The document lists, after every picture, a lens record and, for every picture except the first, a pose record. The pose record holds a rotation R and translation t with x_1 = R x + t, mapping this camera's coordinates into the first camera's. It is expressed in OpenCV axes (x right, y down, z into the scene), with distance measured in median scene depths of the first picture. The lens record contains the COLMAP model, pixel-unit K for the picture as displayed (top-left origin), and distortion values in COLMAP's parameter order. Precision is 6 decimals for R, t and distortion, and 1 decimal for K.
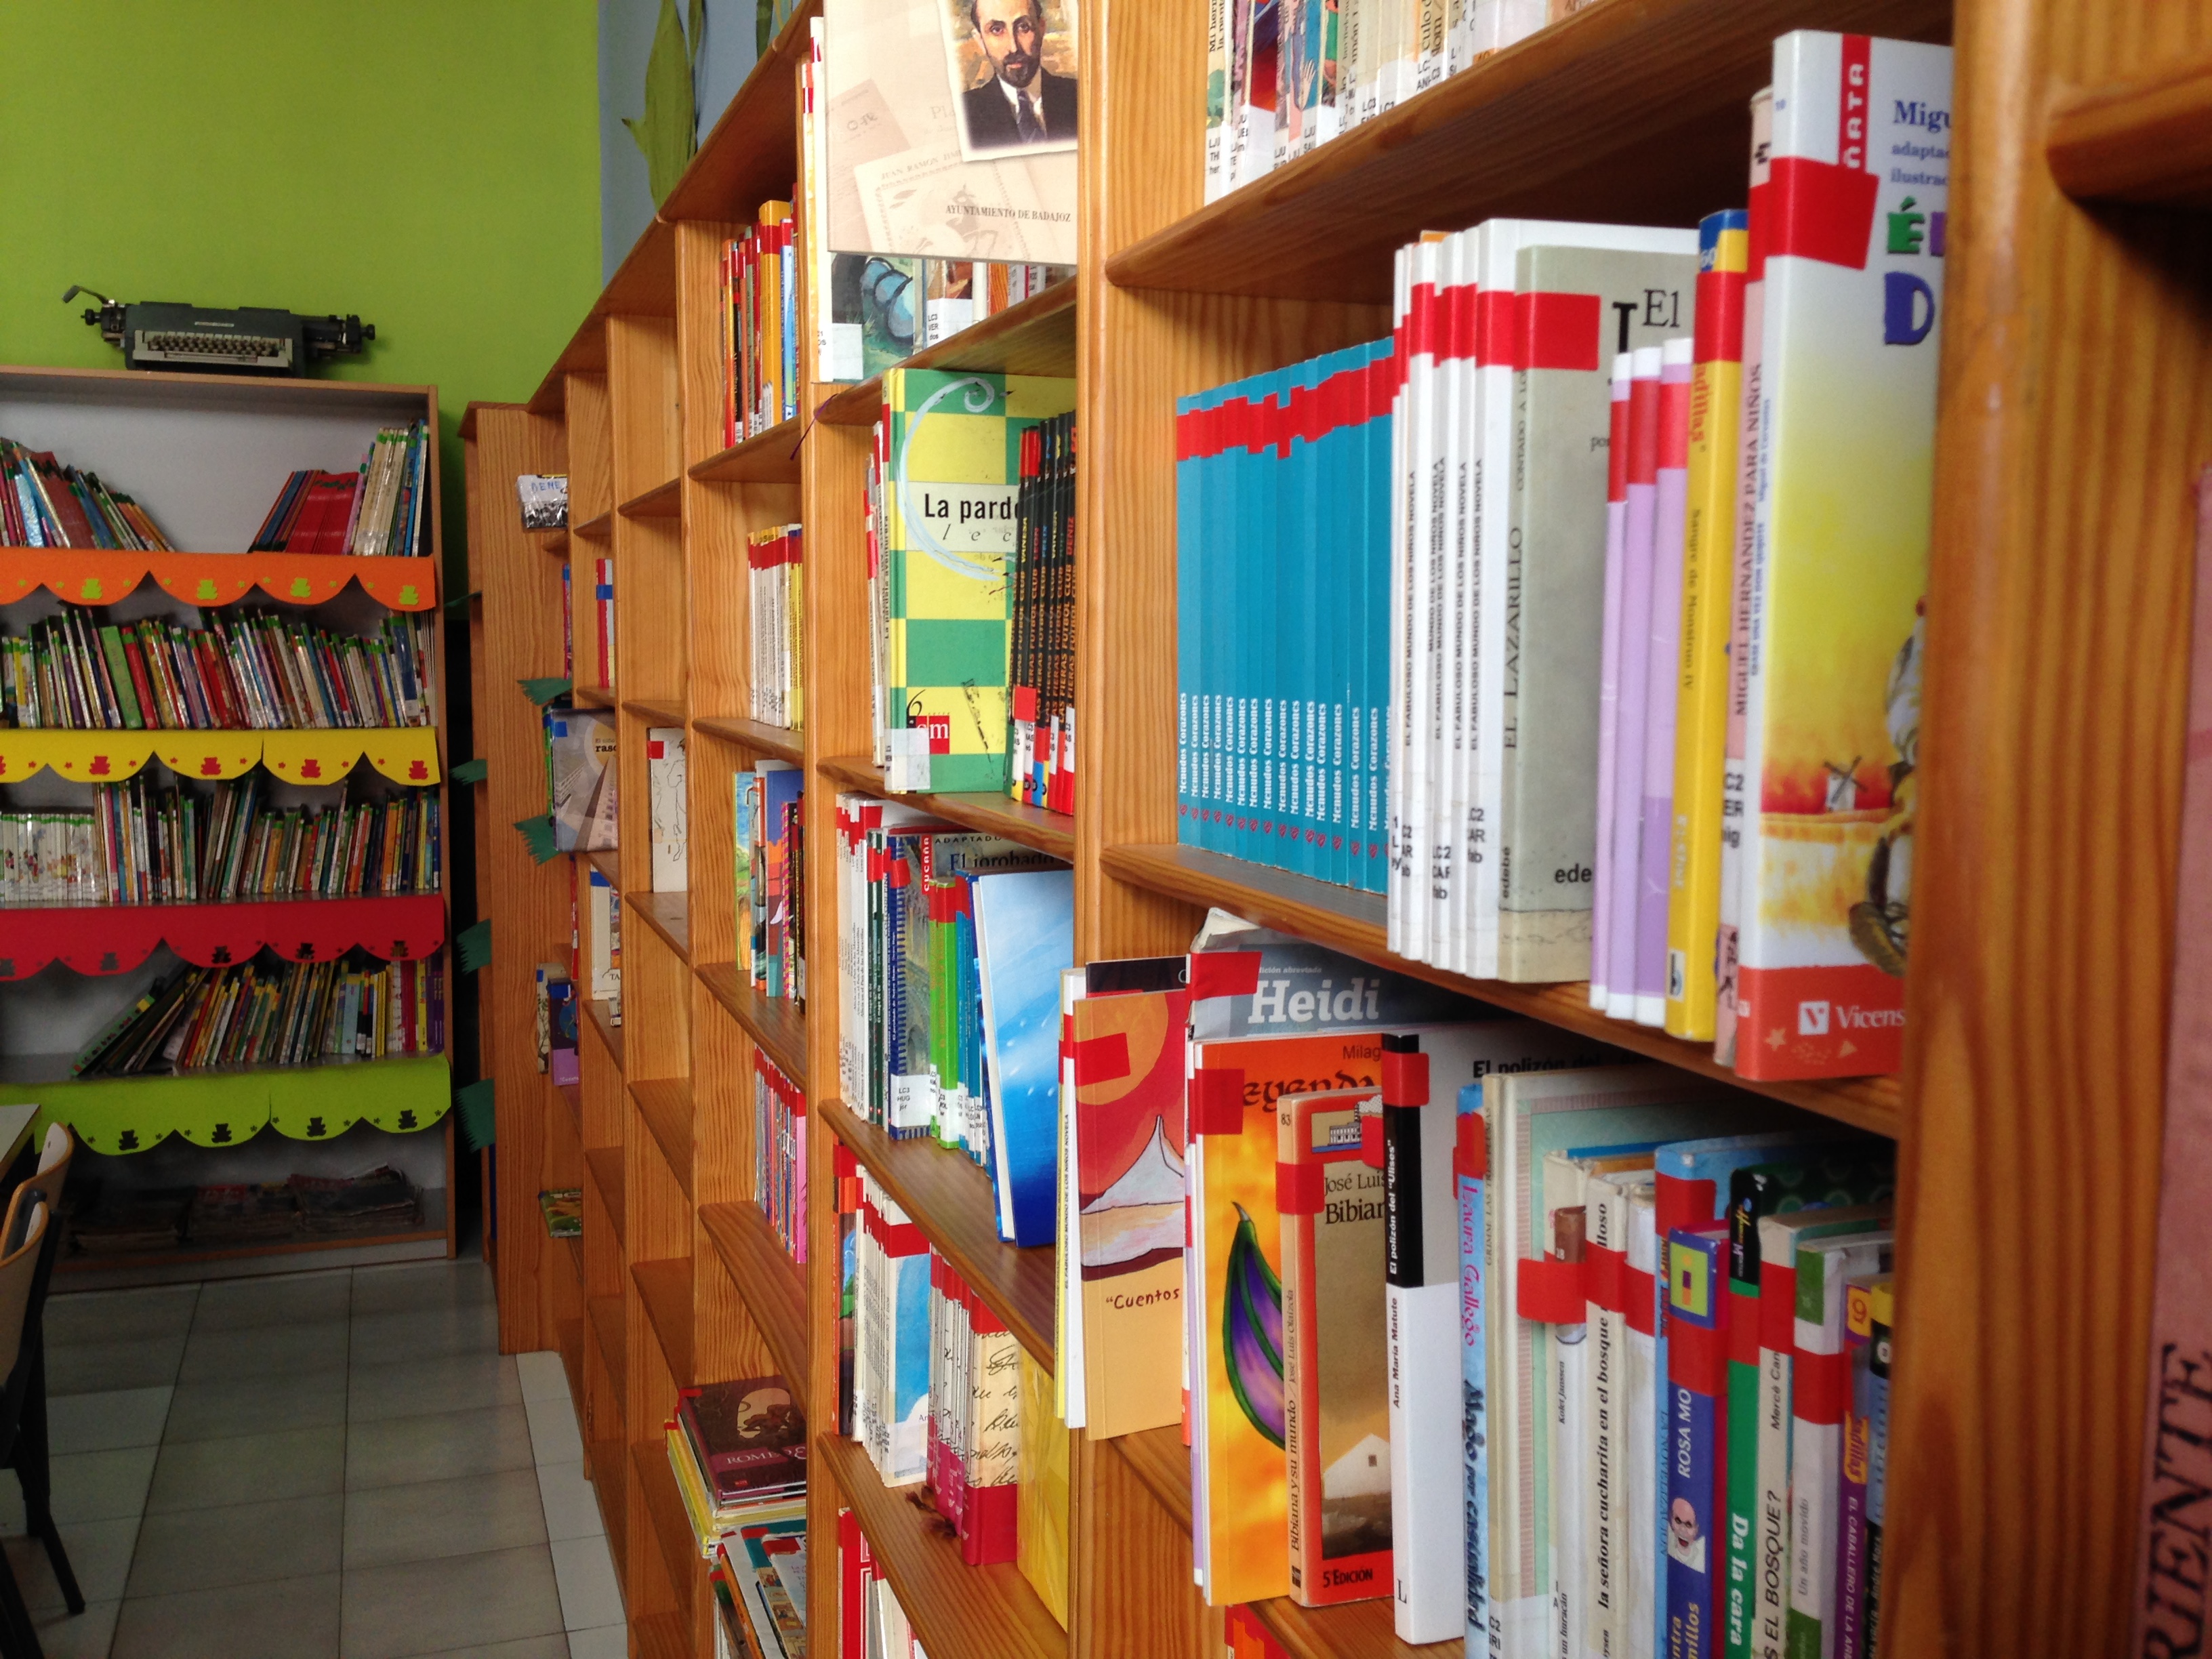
lens RADIAL K [[2056.5, 0, 1092.6], [0, 2056.5, 831.5], [0, 0, 1]] dist [0.074024, 0.000000]
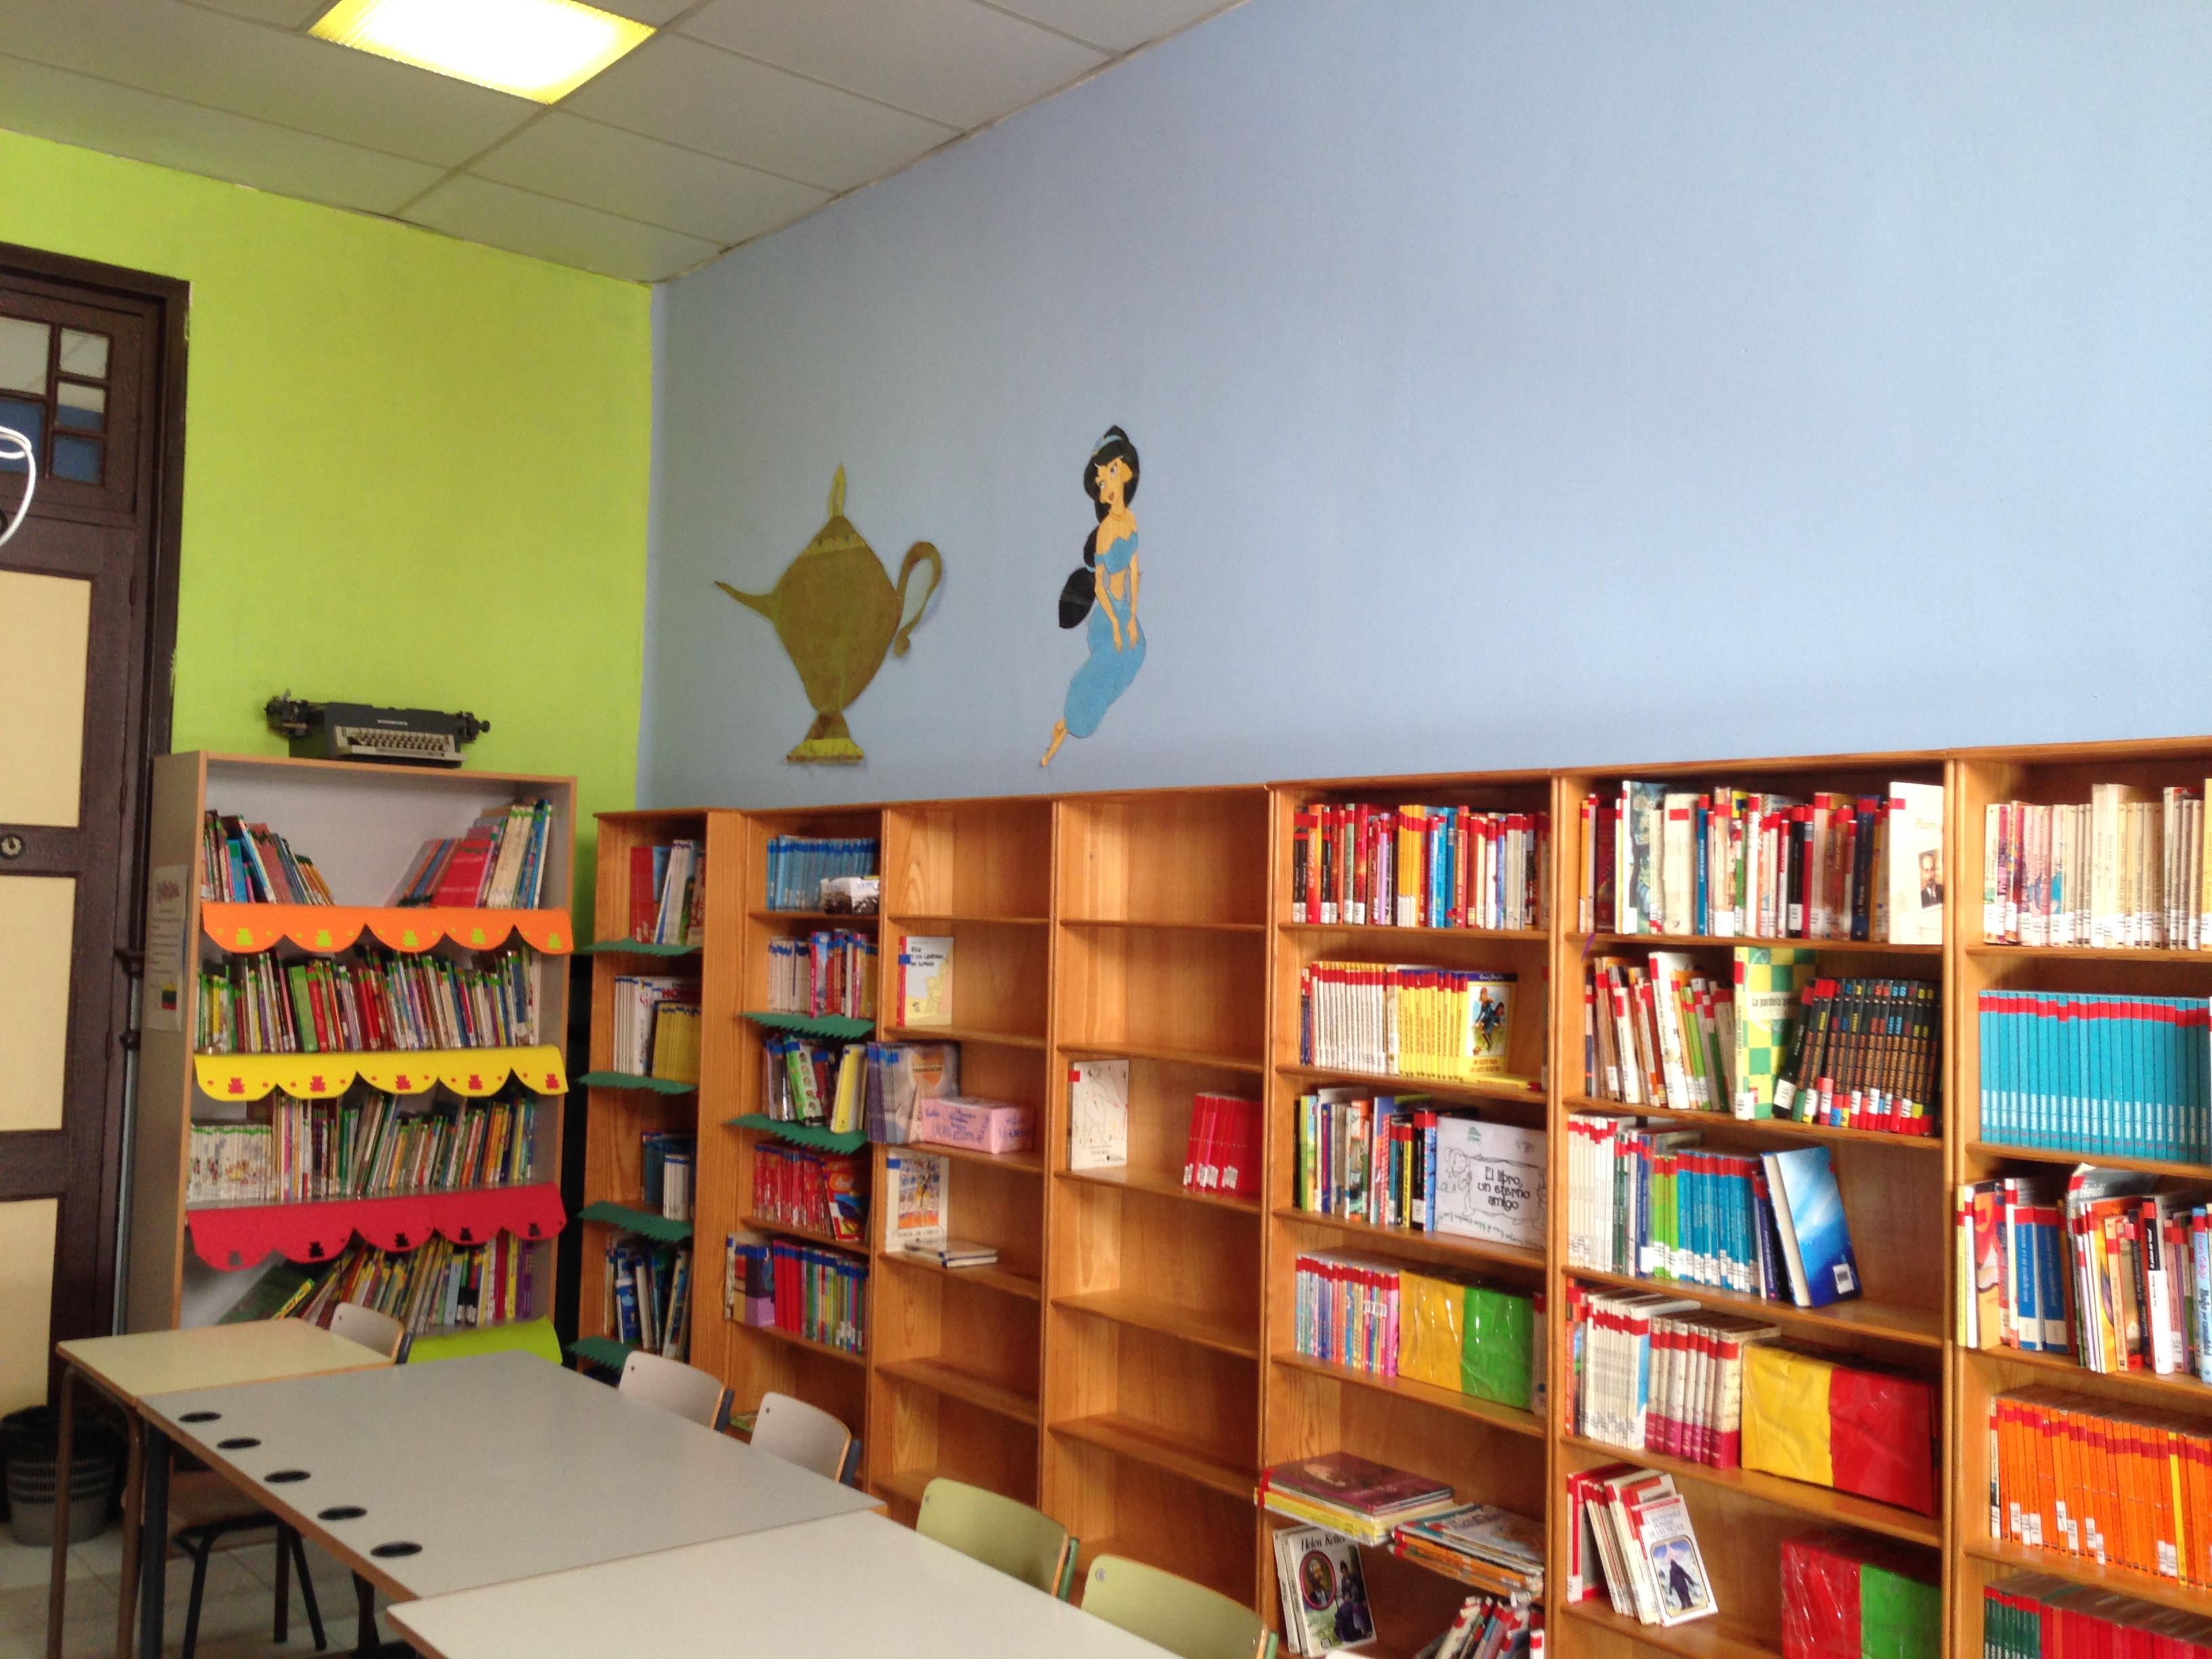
lens RADIAL K [[2056.5, 0, 1113.5], [0, 2056.5, 834.6], [0, 0, 1]] dist [0.074024, 0.000000]
pose [[0.937468, 0.028496, 0.346904, -0.443354], [0.016305, 0.991954, -0.125545, -0.015380], [-0.347690, 0.123351, 0.929460, -0.283361]]
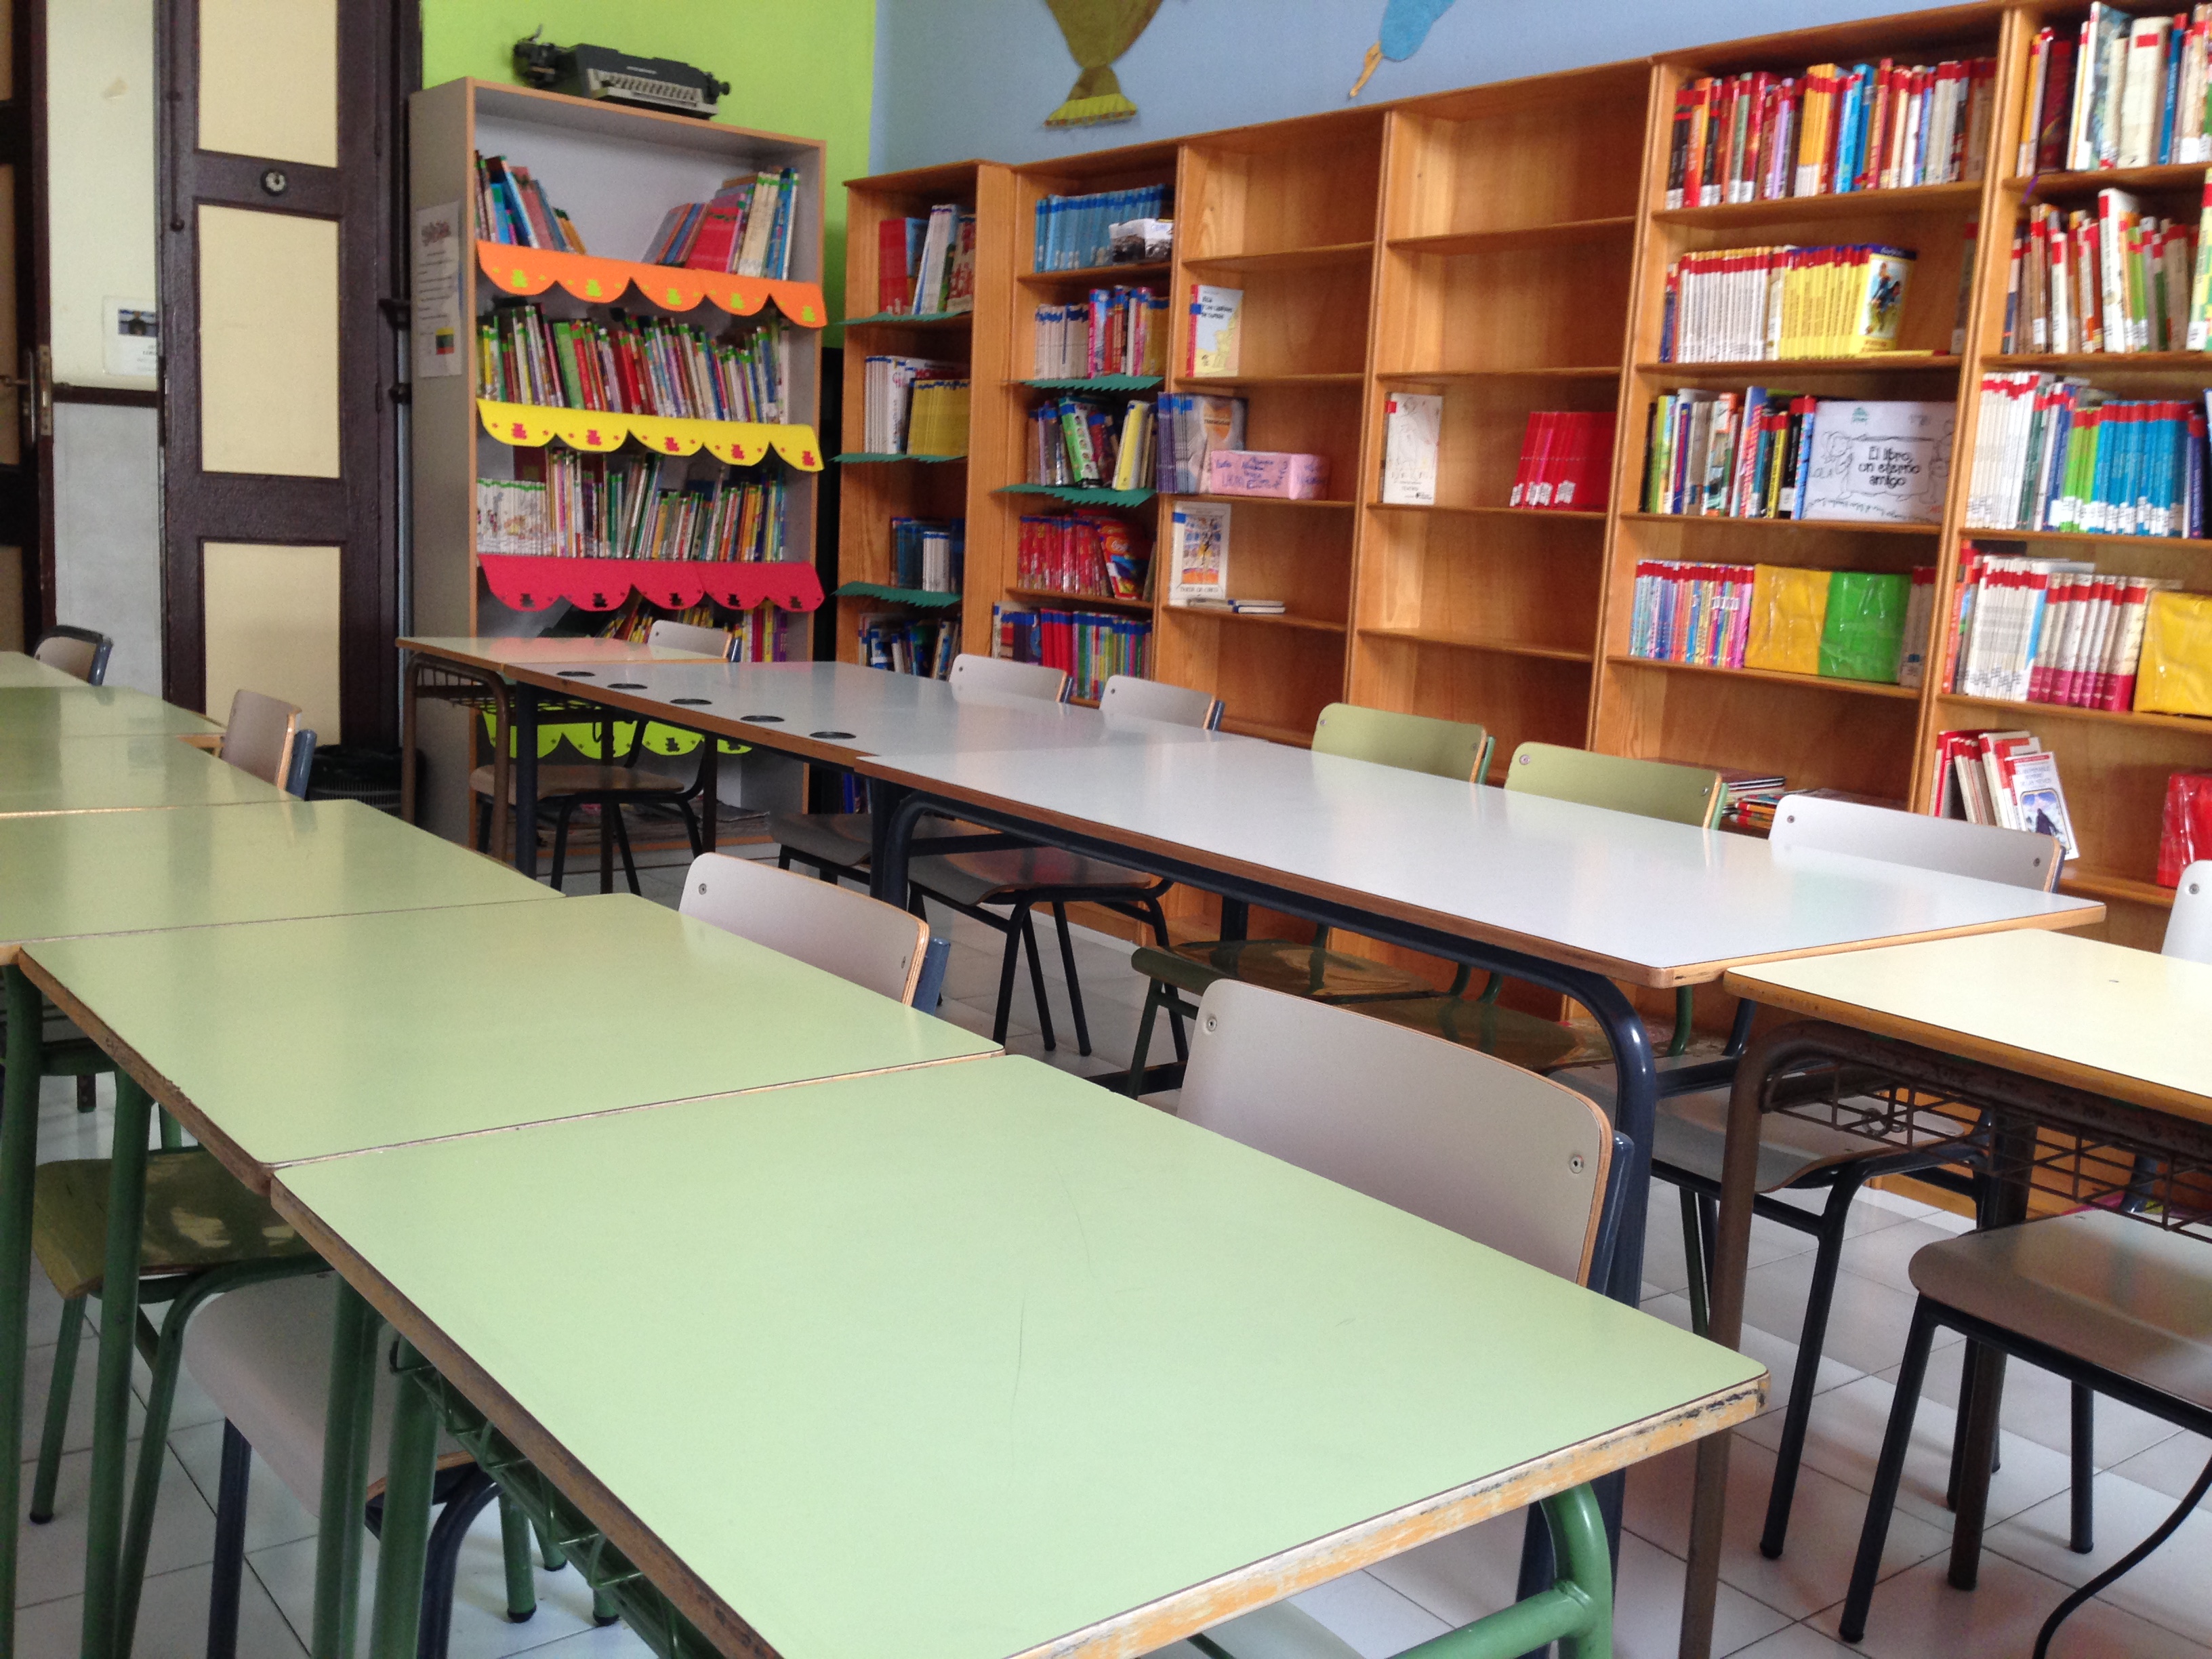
lens RADIAL K [[2056.5, 0, 1116.4], [0, 2056.5, 838.0], [0, 0, 1]] dist [0.074024, 0.000000]
pose [[0.945491, -0.012034, 0.325427, -0.555662], [-0.013188, 0.997082, 0.075188, 0.101837], [-0.325382, -0.075381, 0.942573, -0.245417]]
